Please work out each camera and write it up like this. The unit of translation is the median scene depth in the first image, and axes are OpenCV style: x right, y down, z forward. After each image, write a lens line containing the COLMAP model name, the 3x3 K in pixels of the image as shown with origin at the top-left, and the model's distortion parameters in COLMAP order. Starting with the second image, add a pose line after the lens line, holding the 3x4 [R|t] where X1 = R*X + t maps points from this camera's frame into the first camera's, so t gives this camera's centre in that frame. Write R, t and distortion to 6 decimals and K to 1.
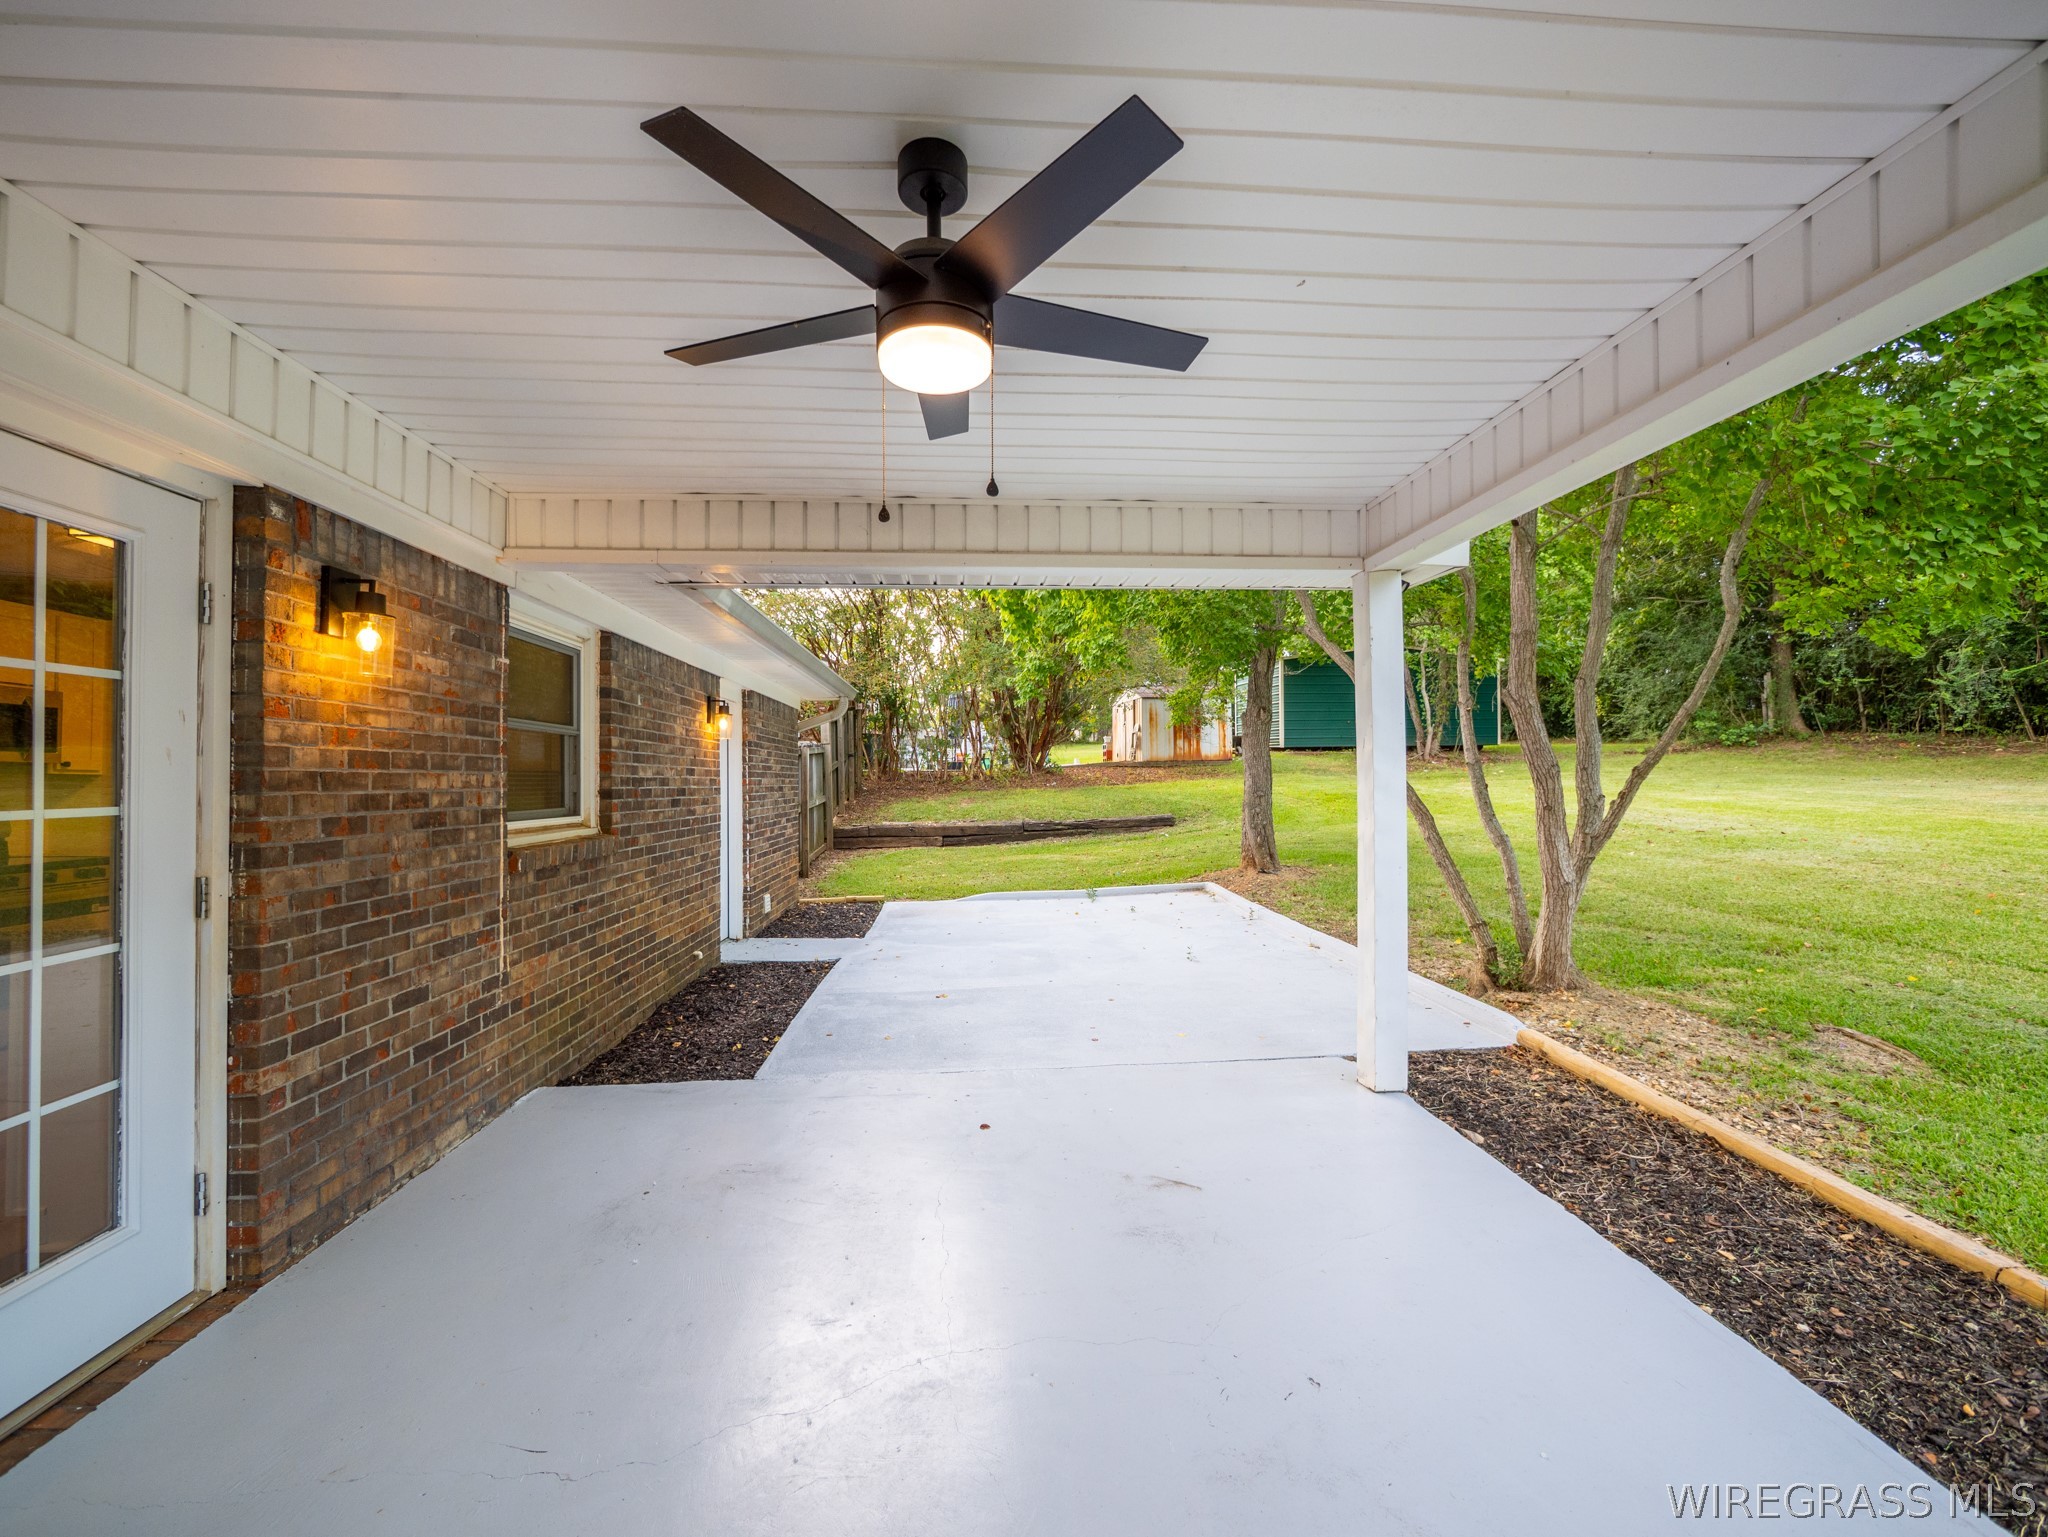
lens RADIAL K [[856.2, 0, 1023.4], [0, 856.2, 765.6], [0, 0, 1]] dist [-0.006400, 0.001201]
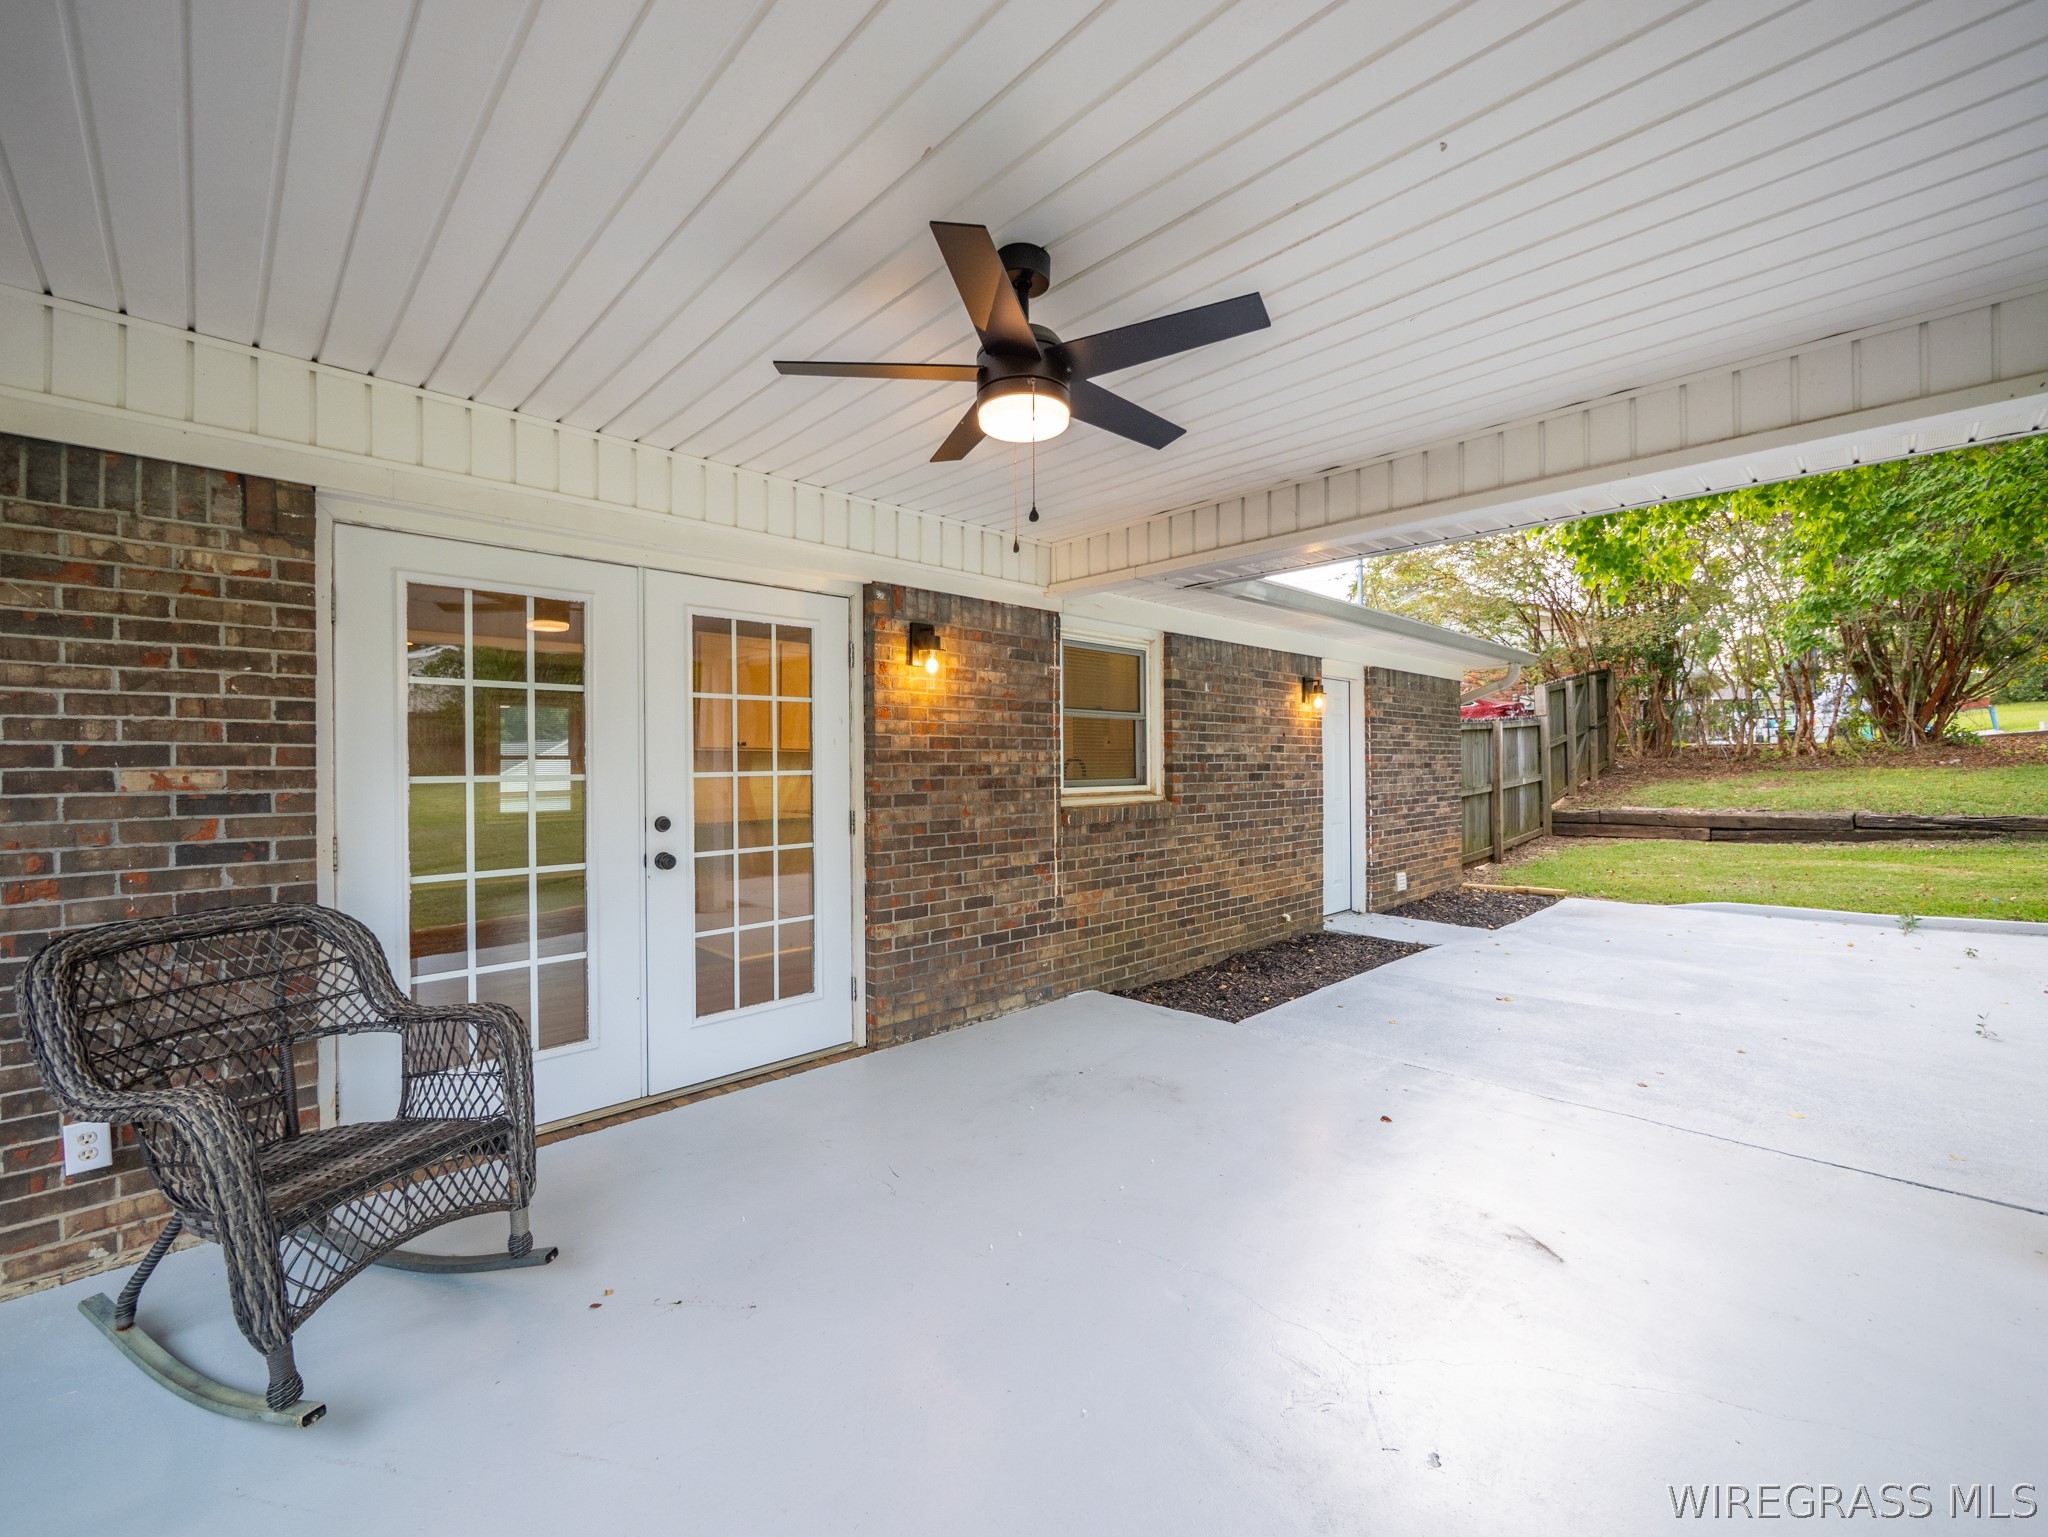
lens RADIAL K [[856.2, 0, 1016.8], [0, 856.2, 765.7], [0, 0, 1]] dist [-0.008653, 0.000454]
pose [[0.638352, 0.005531, -0.769725, 0.412943], [0.014793, 0.999701, 0.019452, 0.005104], [0.769603, -0.023804, 0.638079, 0.087759]]
